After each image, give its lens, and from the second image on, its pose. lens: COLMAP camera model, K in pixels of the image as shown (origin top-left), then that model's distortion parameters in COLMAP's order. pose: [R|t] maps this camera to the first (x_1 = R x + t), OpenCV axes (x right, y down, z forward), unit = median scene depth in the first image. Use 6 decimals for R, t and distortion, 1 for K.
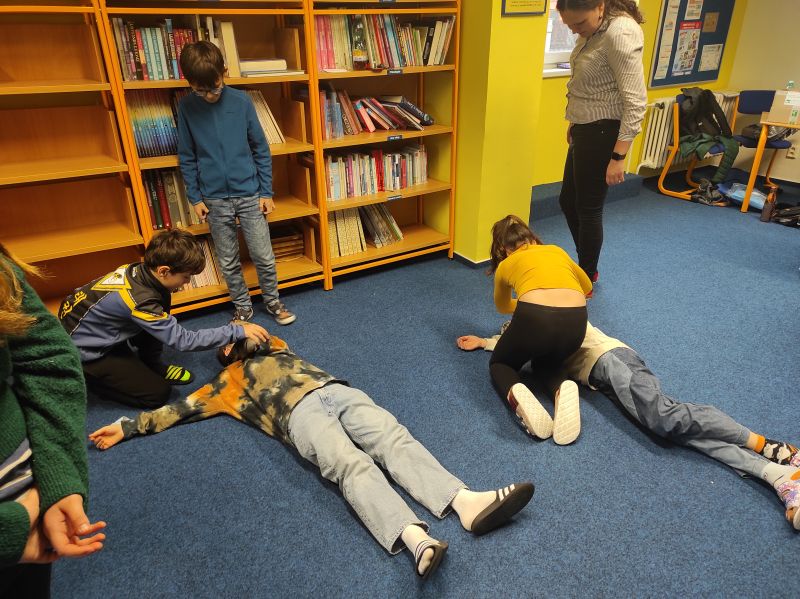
lens RADIAL K [[586.3, 0, 397.5], [0, 586.3, 295.5], [0, 0, 1]] dist [0.038925, -0.018974]
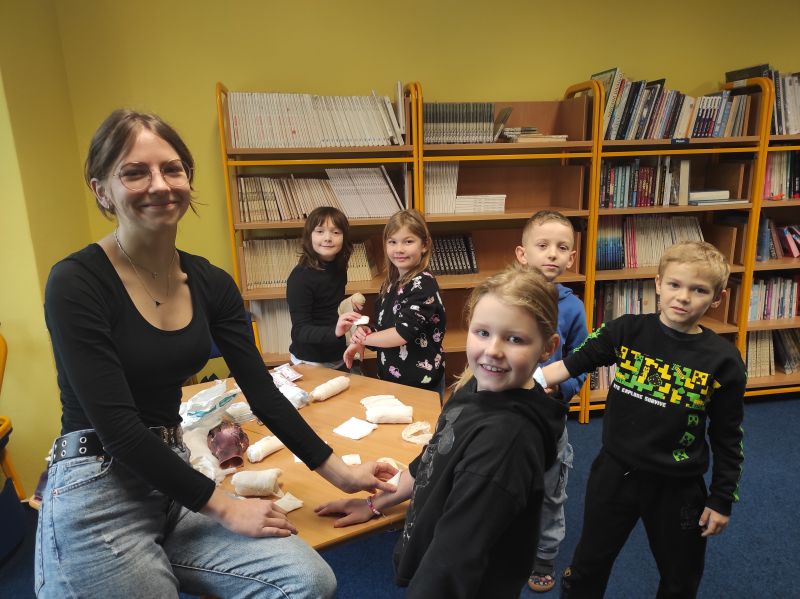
lens RADIAL K [[586.3, 0, 397.9], [0, 586.3, 303.4], [0, 0, 1]] dist [0.038925, -0.018974]
pose [[0.920633, 0.068124, -0.384439, -0.267093], [-0.144416, 0.974241, -0.173202, 0.070260], [0.362737, 0.214975, 0.906757, -0.146030]]
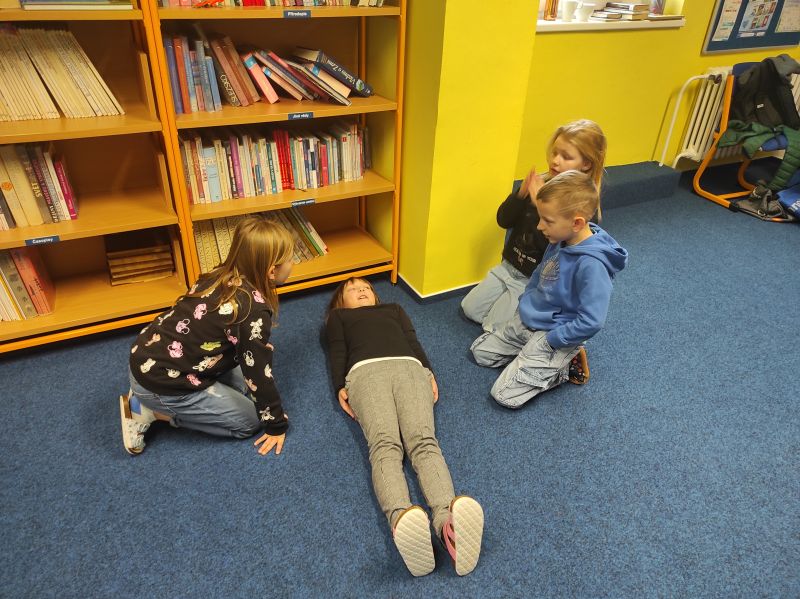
lens RADIAL K [[586.3, 0, 401.0], [0, 586.3, 296.3], [0, 0, 1]] dist [0.038925, -0.018974]
pose [[0.996022, 0.080118, -0.039012, 0.144524], [-0.075803, 0.991920, 0.101727, -0.135473], [0.046847, -0.098365, 0.994047, 0.306363]]
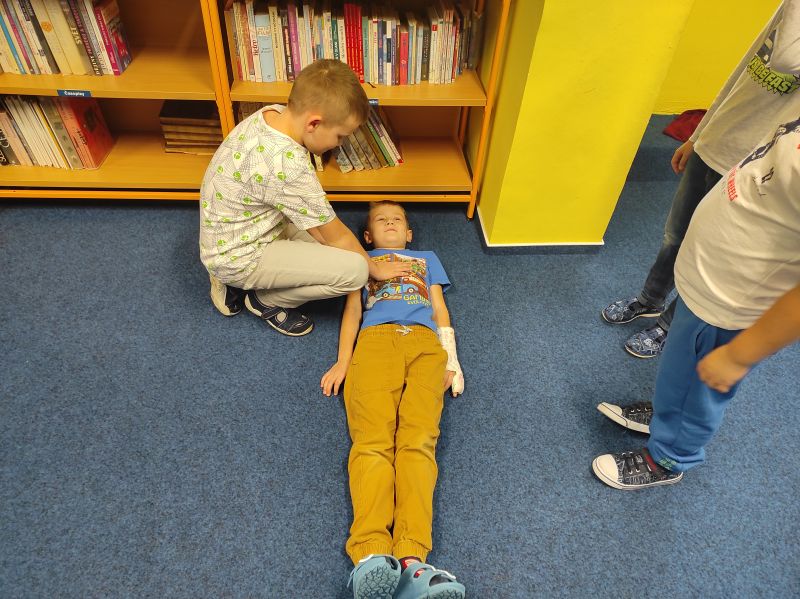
lens RADIAL K [[586.3, 0, 397.7], [0, 586.3, 299.7], [0, 0, 1]] dist [0.038925, -0.018974]
pose [[0.882185, 0.368645, -0.293002, 0.262321], [-0.258406, 0.899137, 0.353242, -0.203341], [0.393670, -0.235912, 0.888465, 0.456086]]
